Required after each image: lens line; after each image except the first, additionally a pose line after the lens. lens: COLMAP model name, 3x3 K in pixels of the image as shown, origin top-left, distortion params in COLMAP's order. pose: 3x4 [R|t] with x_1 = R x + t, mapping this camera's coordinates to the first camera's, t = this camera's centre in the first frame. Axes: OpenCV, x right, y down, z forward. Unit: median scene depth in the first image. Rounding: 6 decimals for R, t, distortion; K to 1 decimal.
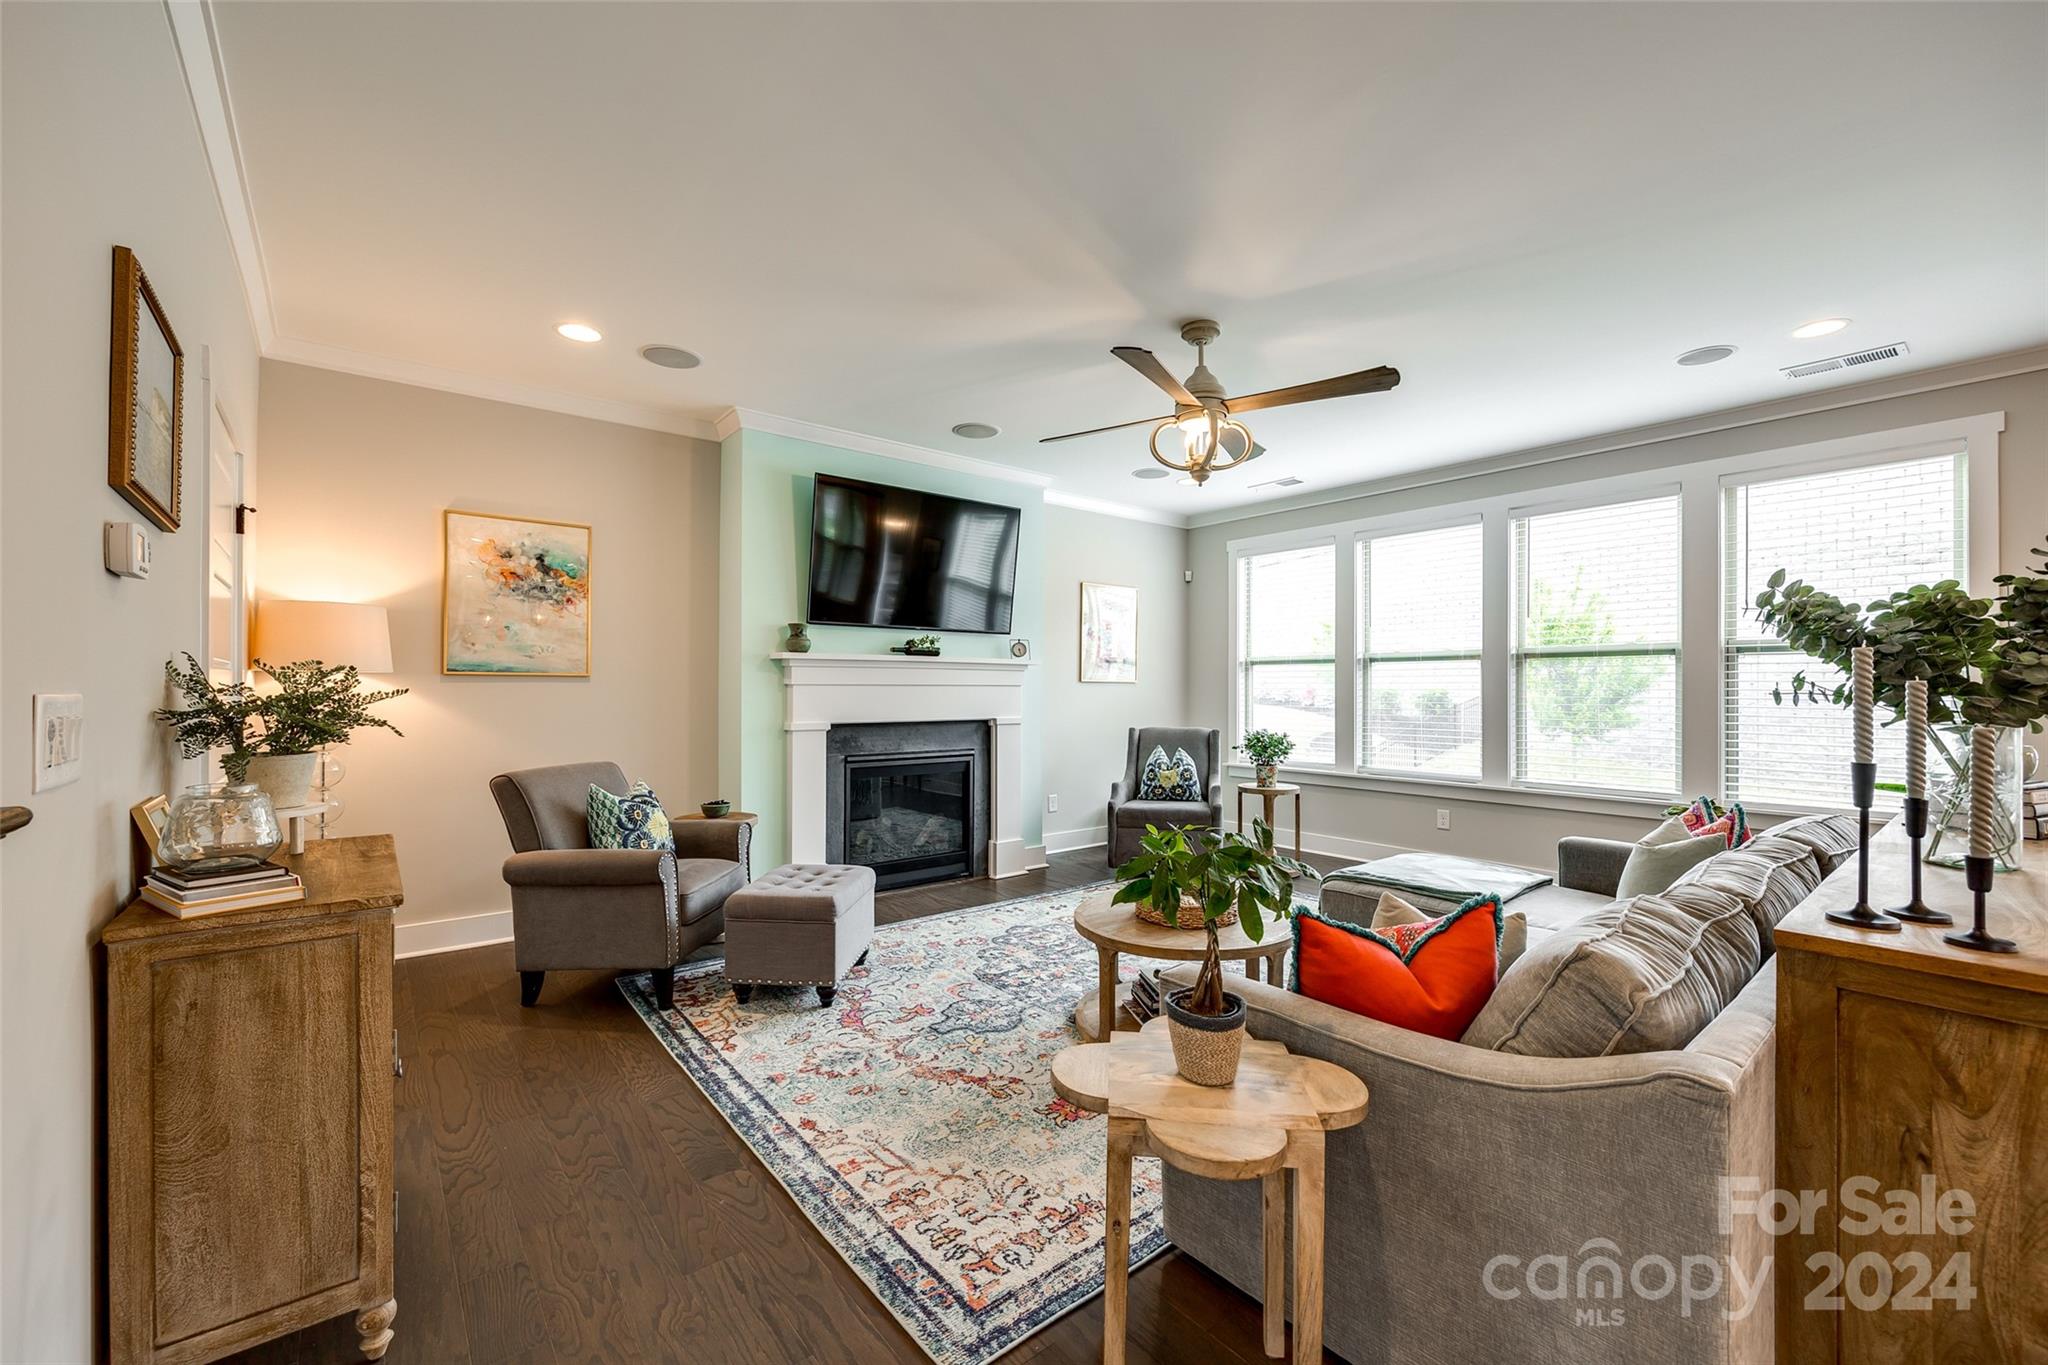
lens RADIAL K [[825.6, 0, 1017.1], [0, 825.6, 687.0], [0, 0, 1]] dist [-0.000694, -0.000475]
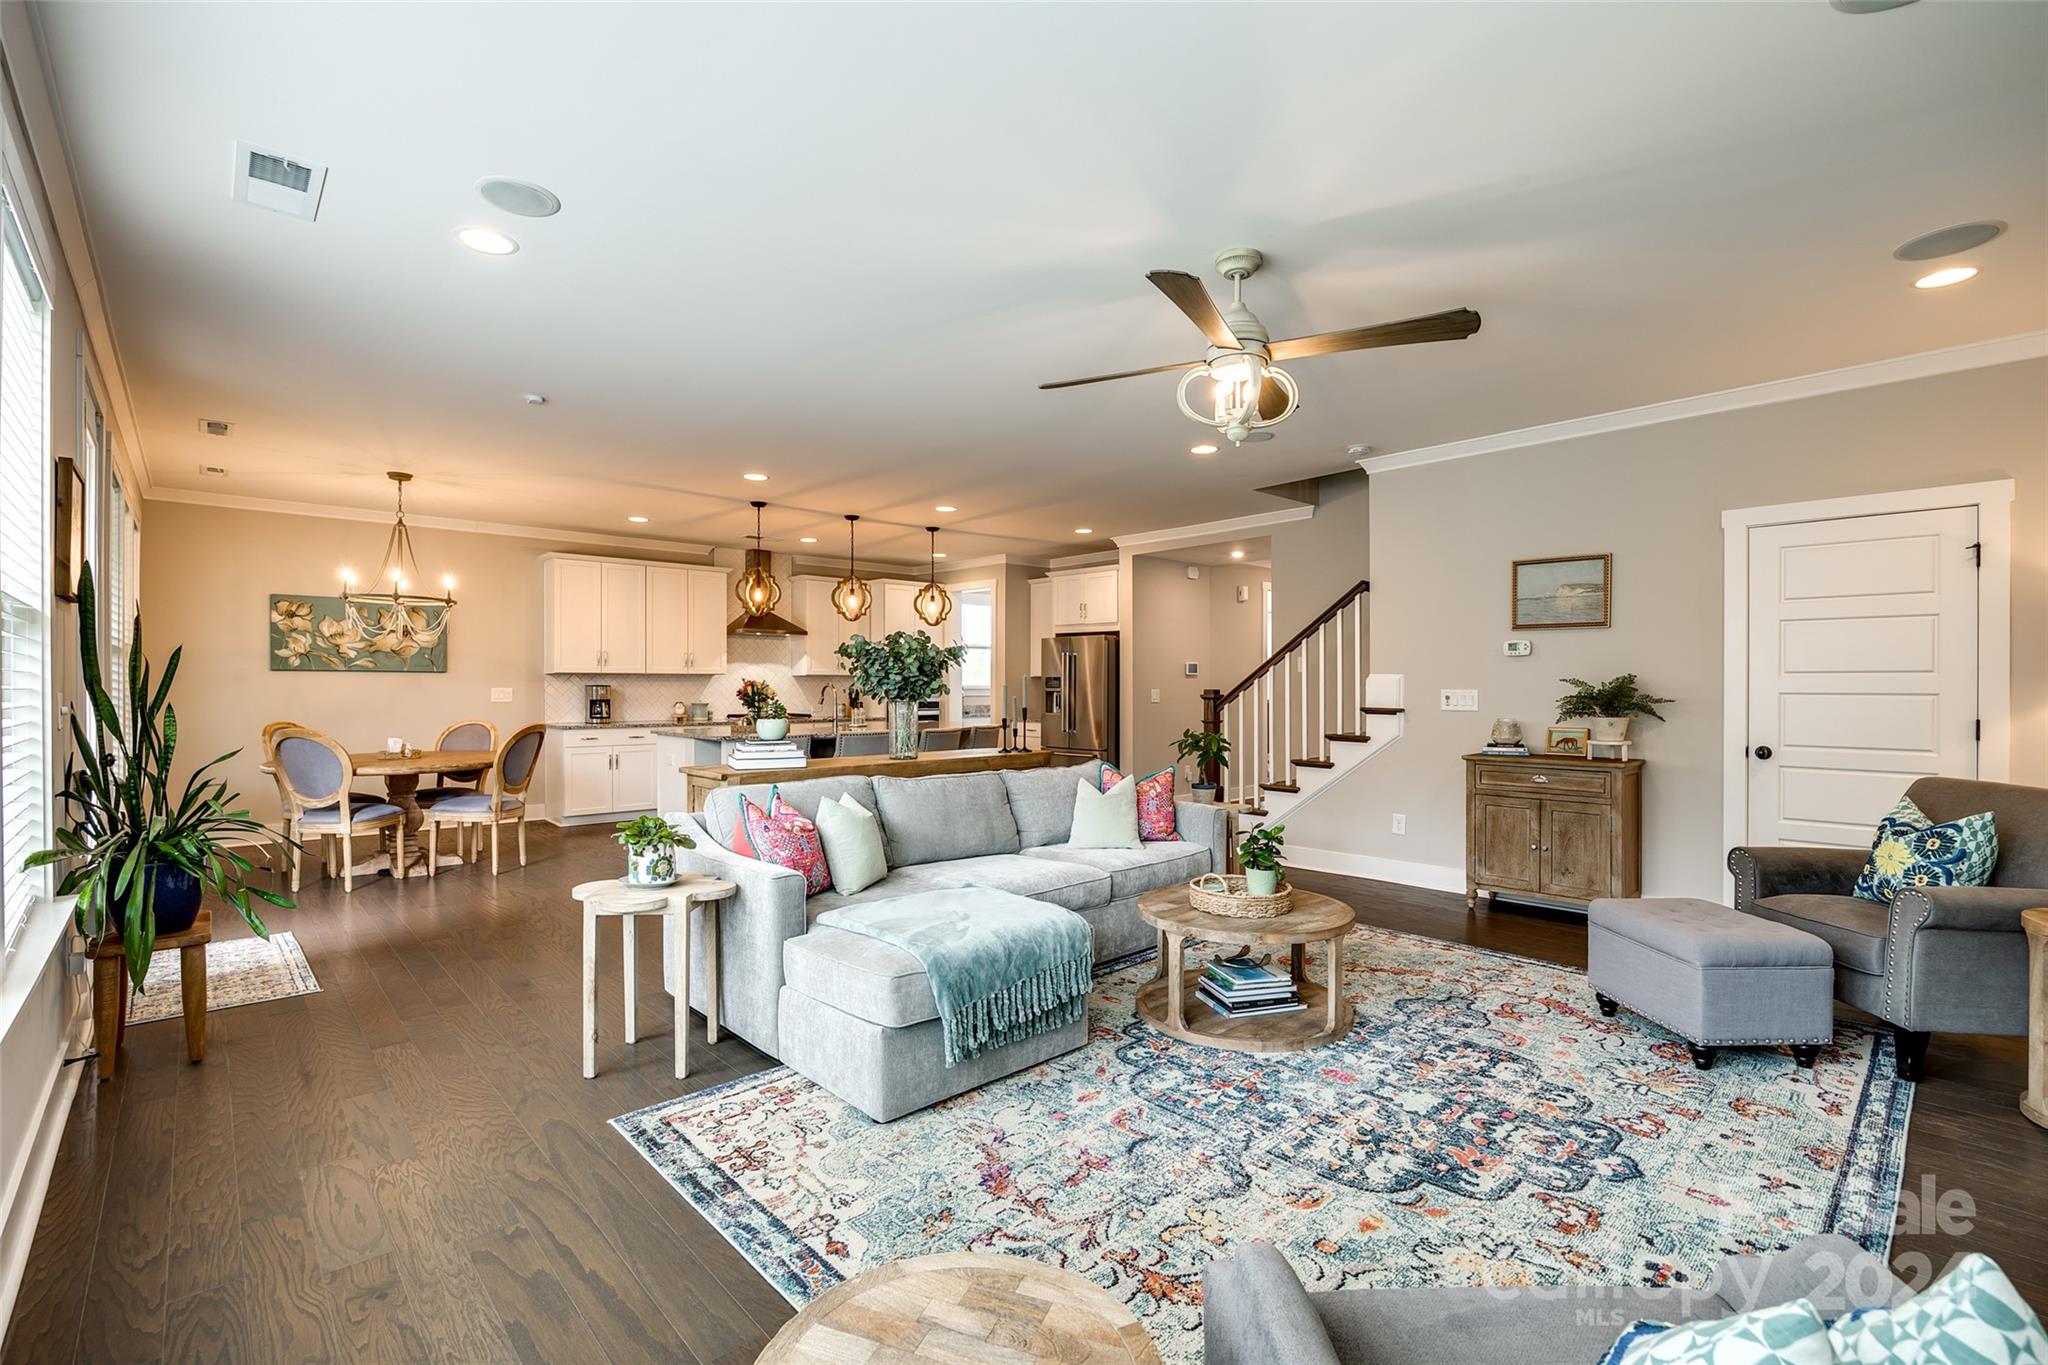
lens RADIAL K [[903.8, 0, 1016.7], [0, 903.8, 690.0], [0, 0, 1]] dist [-0.013193, -0.000362]
pose [[-0.997656, -0.002311, -0.068384, 0.435119], [-0.002607, 0.999988, 0.004231, -0.000063], [0.068373, 0.004399, -0.997650, 1.622995]]
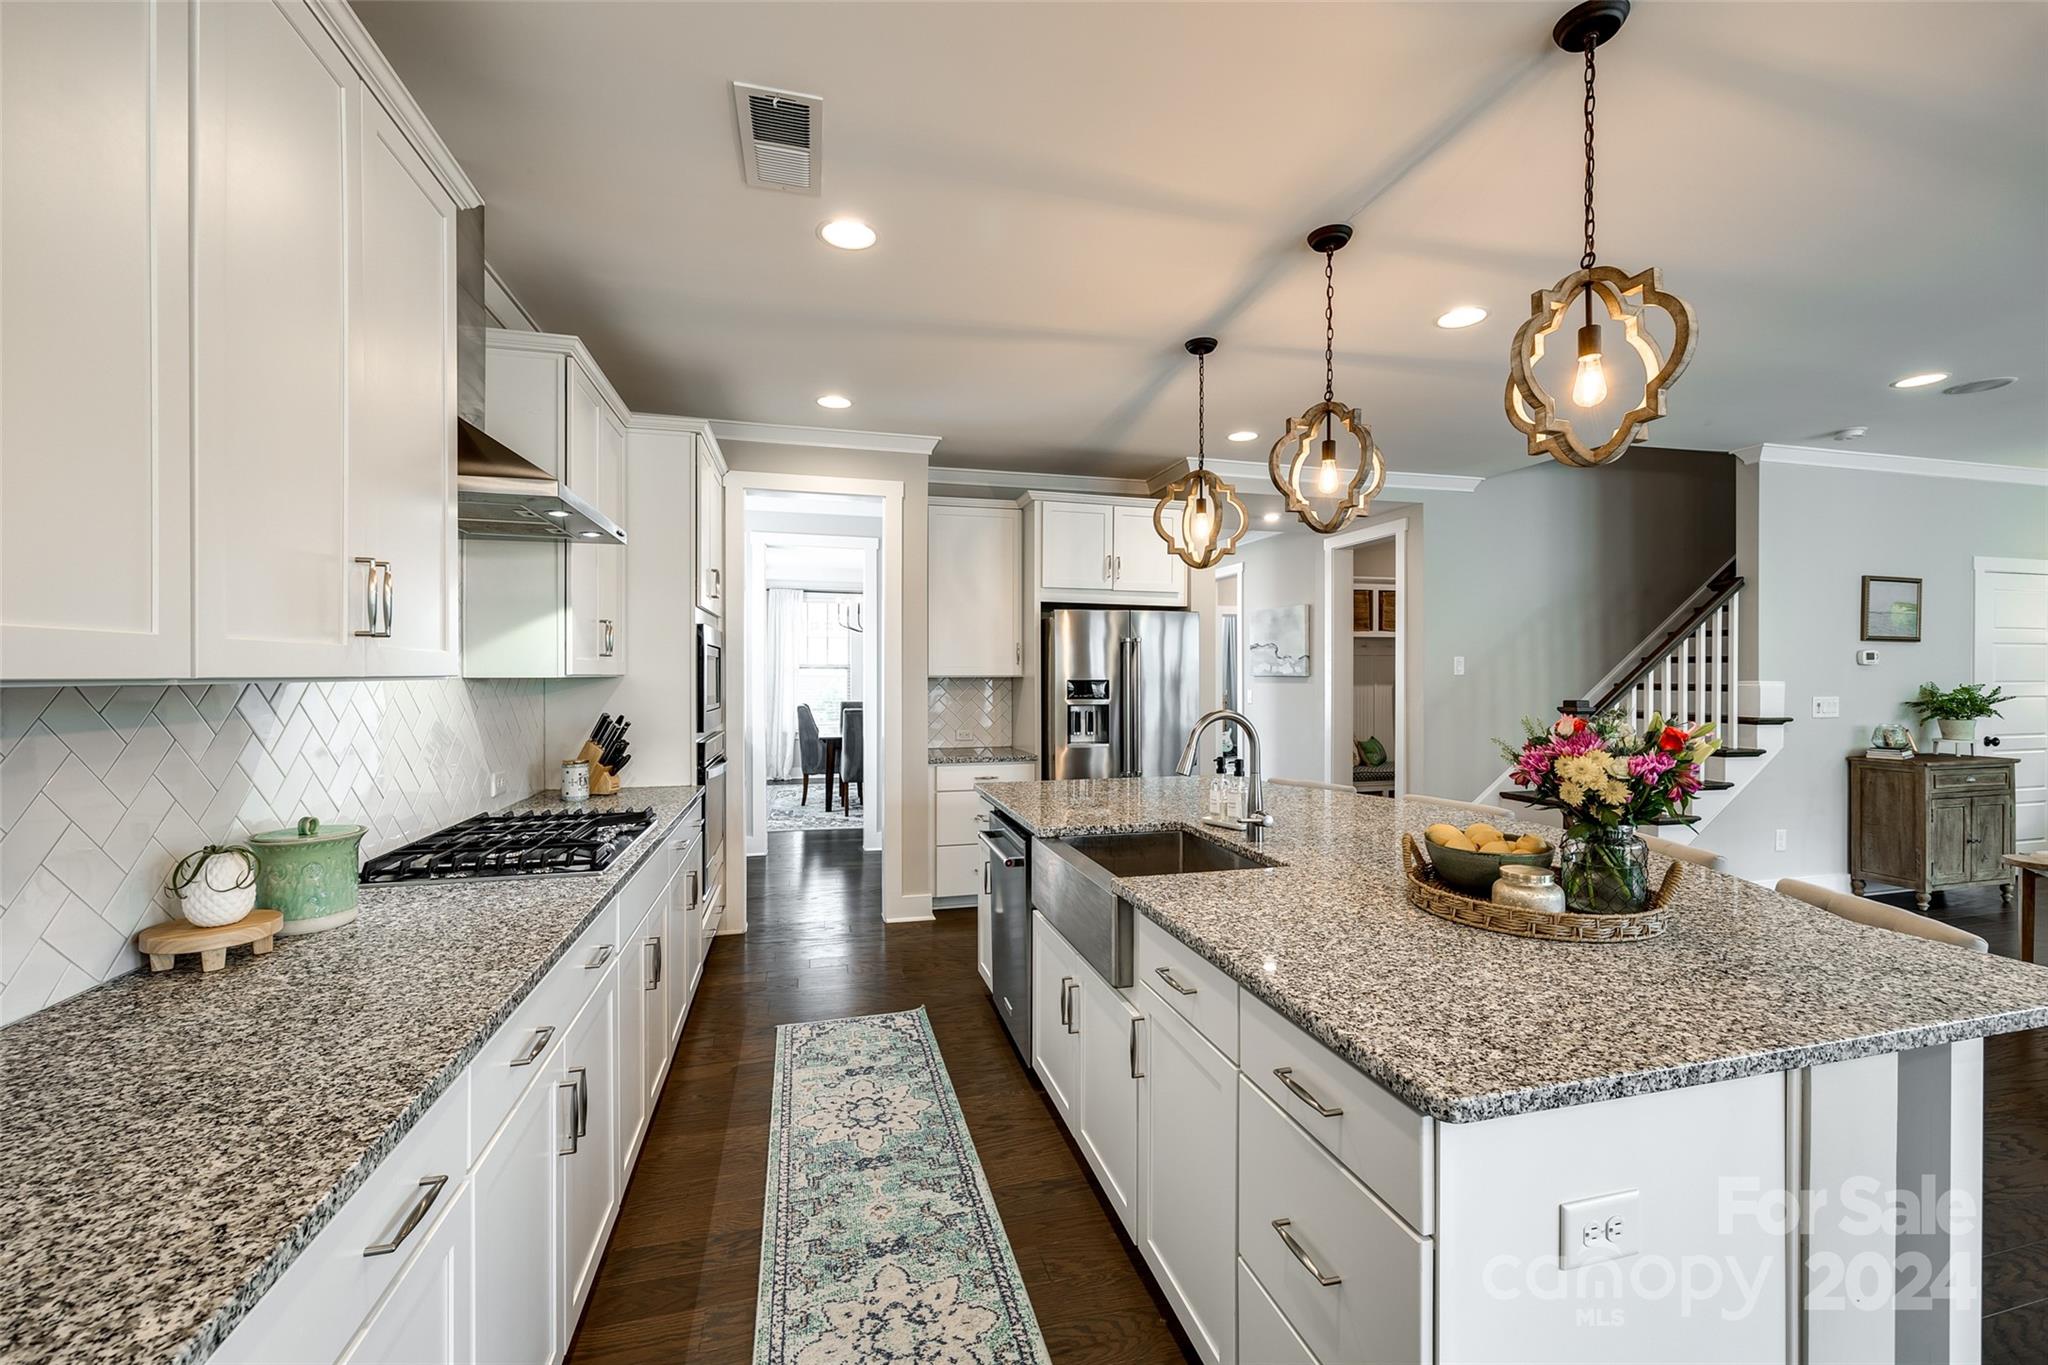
lens RADIAL K [[825.6, 0, 1018.2], [0, 825.6, 678.1], [0, 0, 1]] dist [-0.000694, -0.000475]
pose [[-0.410580, 0.005719, -0.911806, 1.341644], [0.001600, 0.999983, 0.005551, -0.034874], [0.911823, 0.000820, -0.410583, -0.326337]]
